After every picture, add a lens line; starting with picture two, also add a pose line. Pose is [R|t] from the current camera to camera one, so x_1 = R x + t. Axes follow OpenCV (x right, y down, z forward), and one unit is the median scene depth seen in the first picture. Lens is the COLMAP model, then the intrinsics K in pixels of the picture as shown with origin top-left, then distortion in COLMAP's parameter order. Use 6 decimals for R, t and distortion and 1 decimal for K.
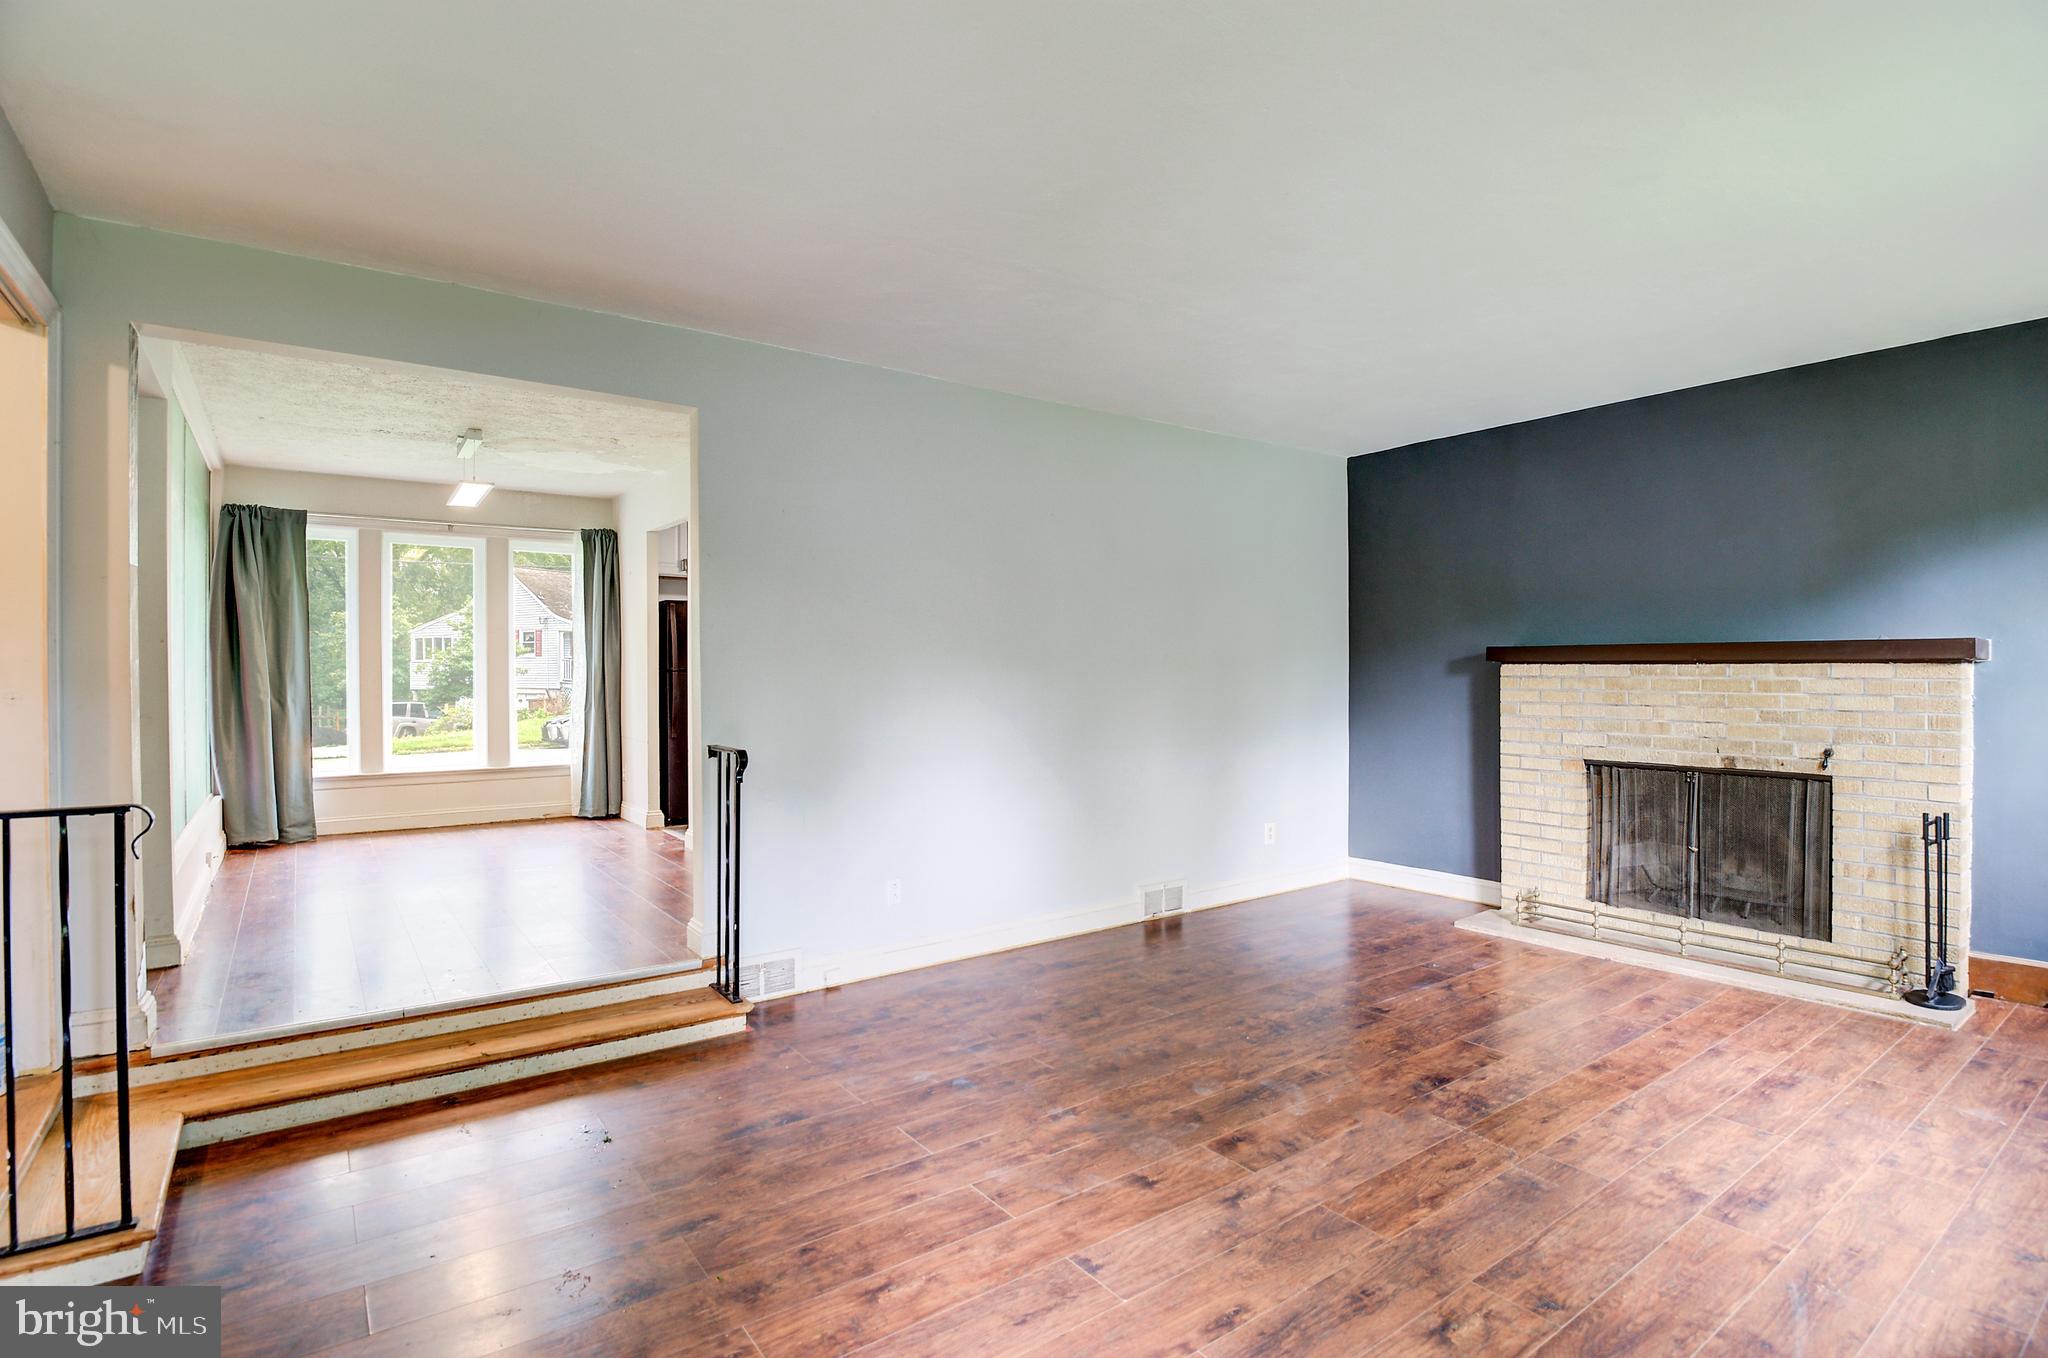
lens RADIAL K [[1002.8, 0, 1024.0], [0, 1002.8, 679.0], [0, 0, 1]] dist [-0.015286, -0.008956]
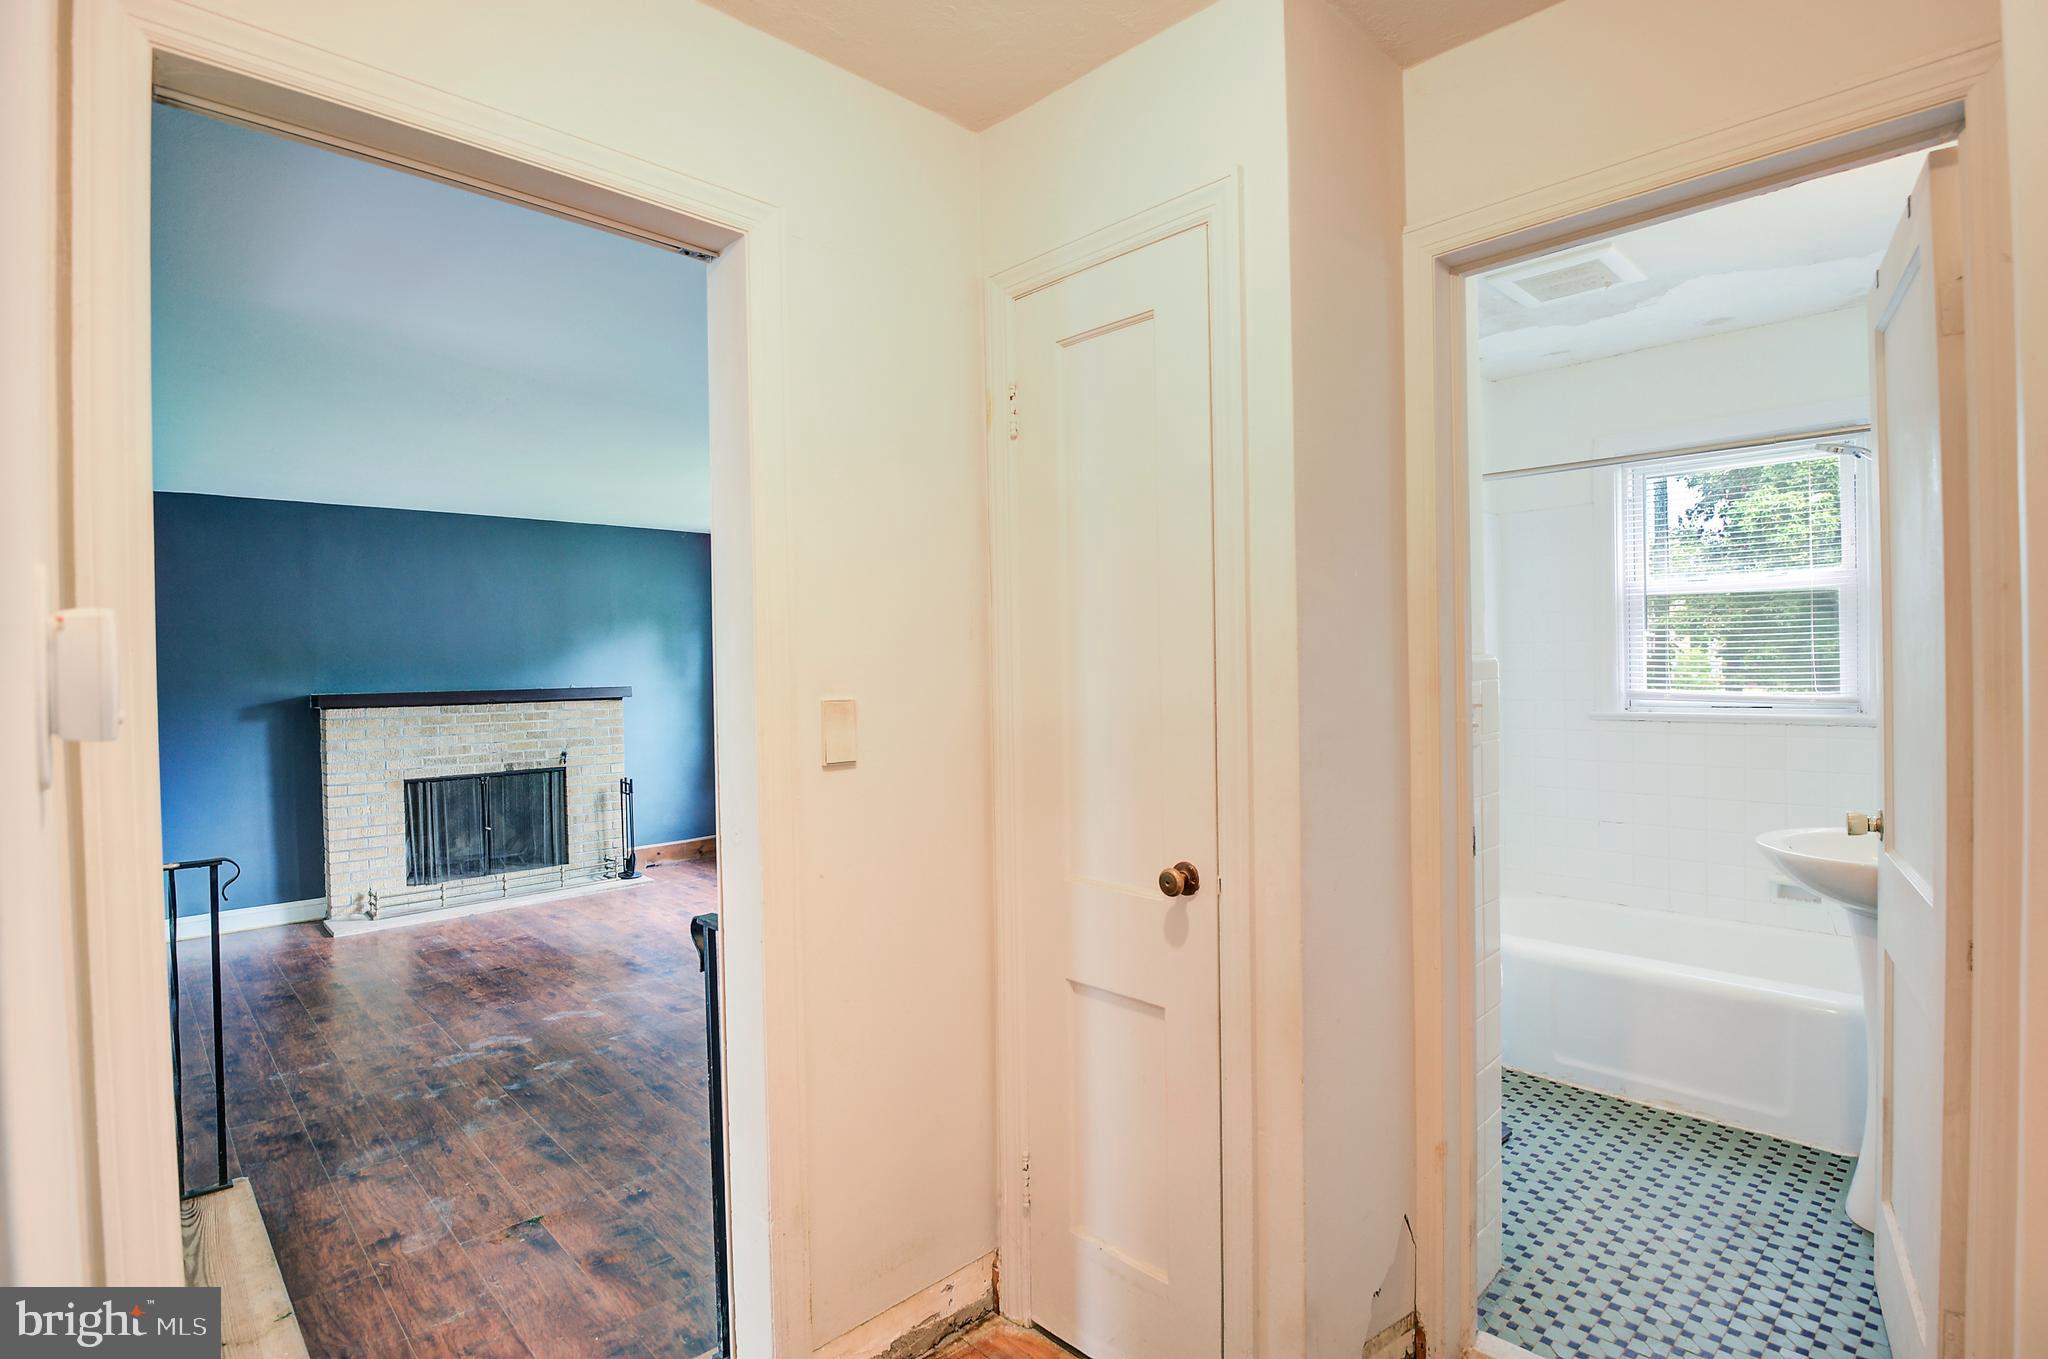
lens RADIAL K [[1002.8, 0, 1024.0], [0, 1002.8, 679.5], [0, 0, 1]] dist [-0.015286, -0.008956]
pose [[-0.128167, -0.009580, 0.991706, -0.889727], [0.029066, 0.999488, 0.013412, -0.047652], [-0.991327, 0.030544, -0.127823, 0.378755]]
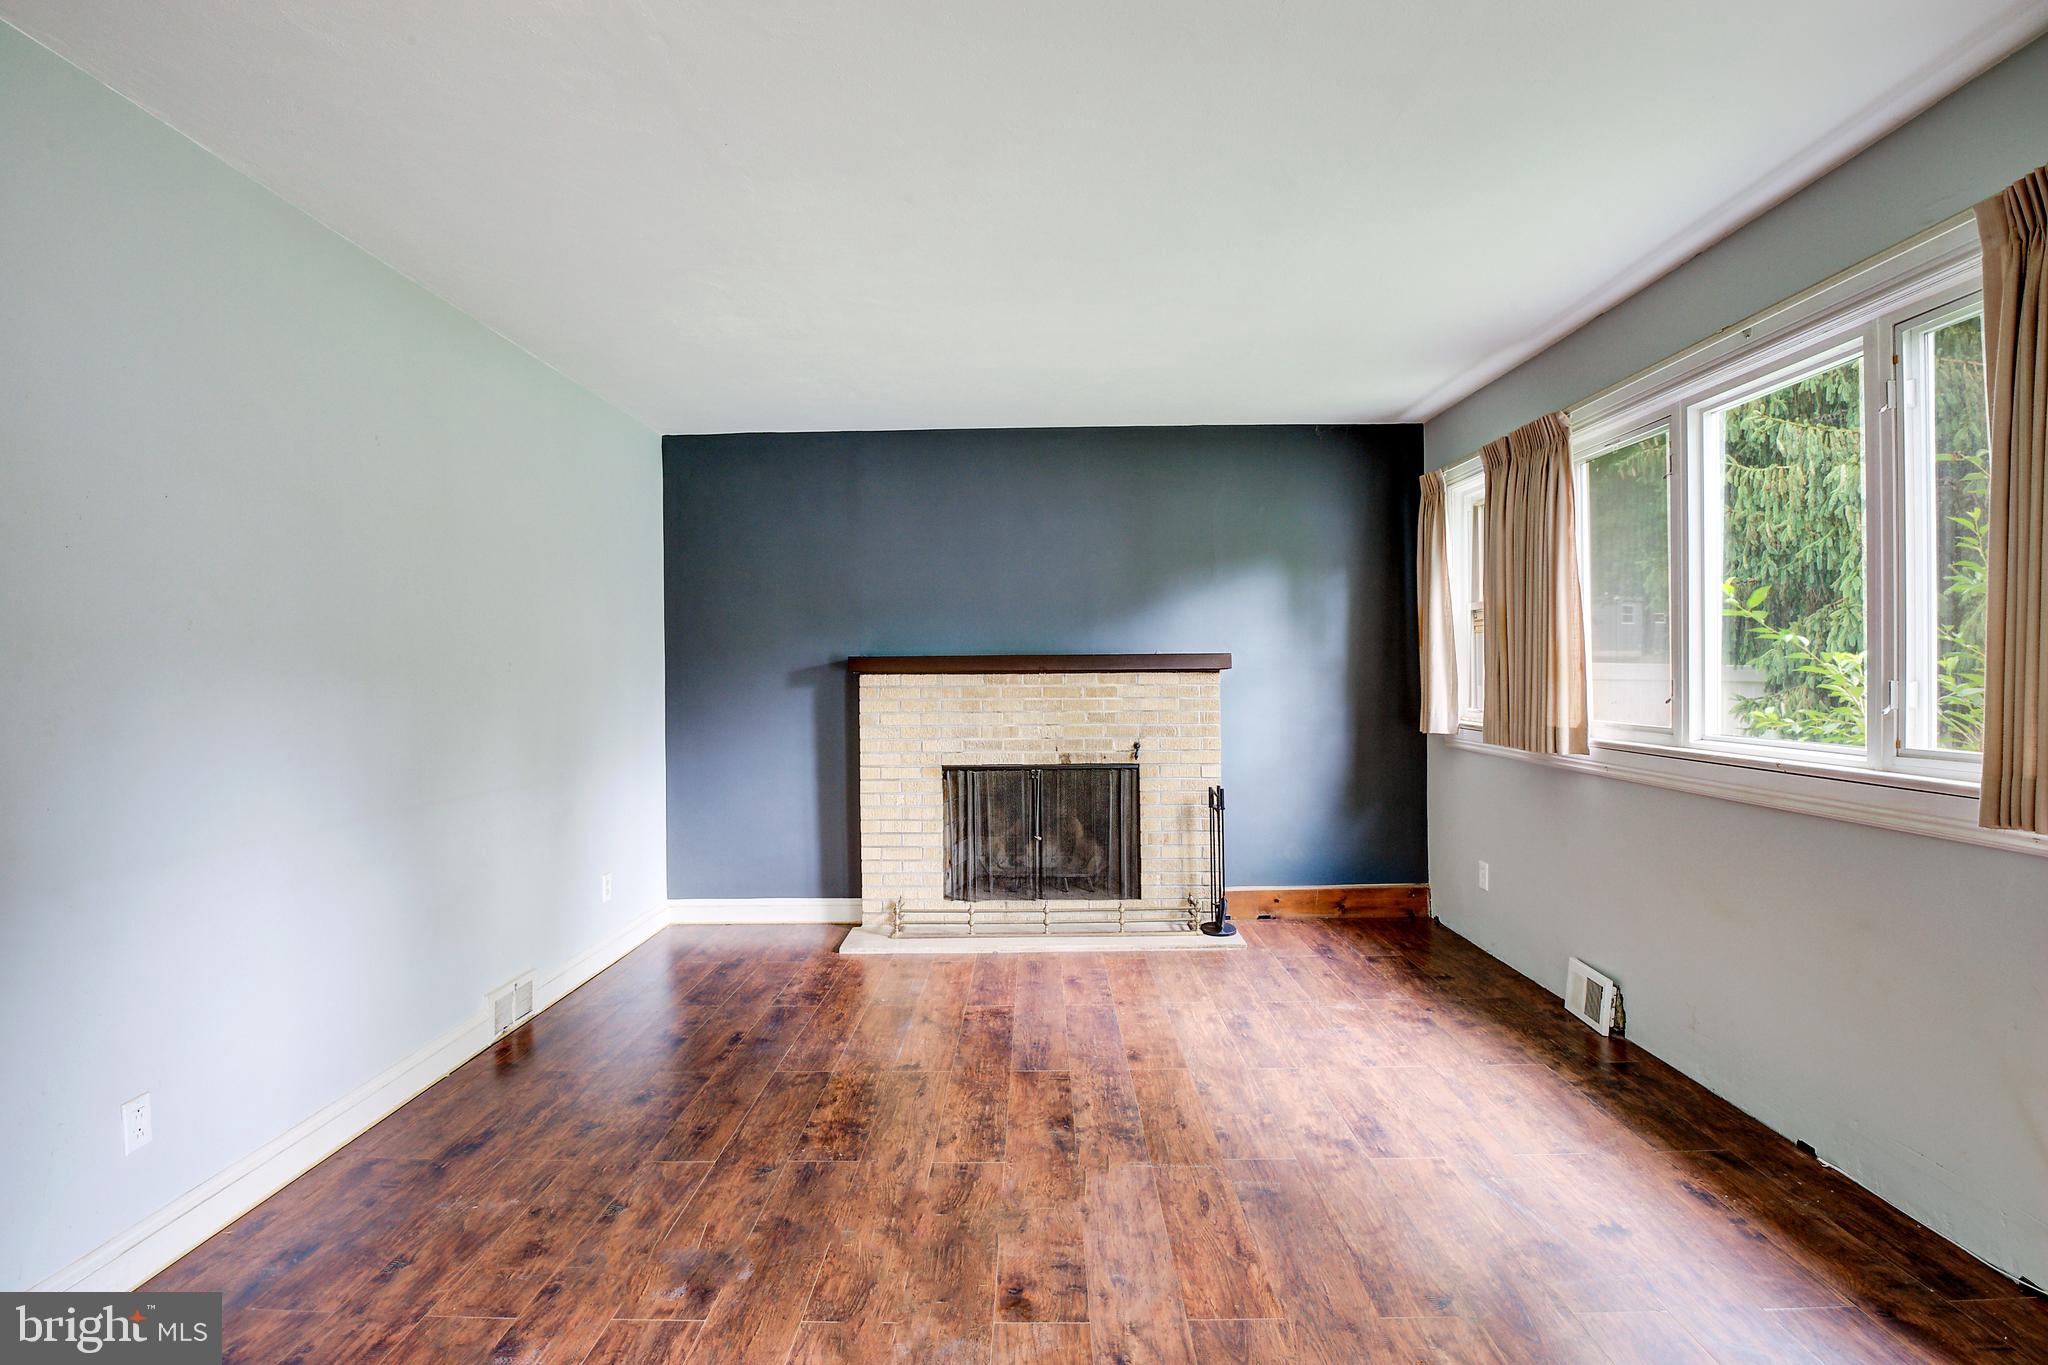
lens RADIAL K [[1002.8, 0, 1024.0], [0, 1002.8, 682.5], [0, 0, 1]] dist [-0.015286, -0.008956]
pose [[0.600551, -0.008211, 0.799544, -0.237586], [0.015390, 0.999881, -0.001292, -0.003789], [-0.799438, 0.013080, 0.600606, 0.320562]]
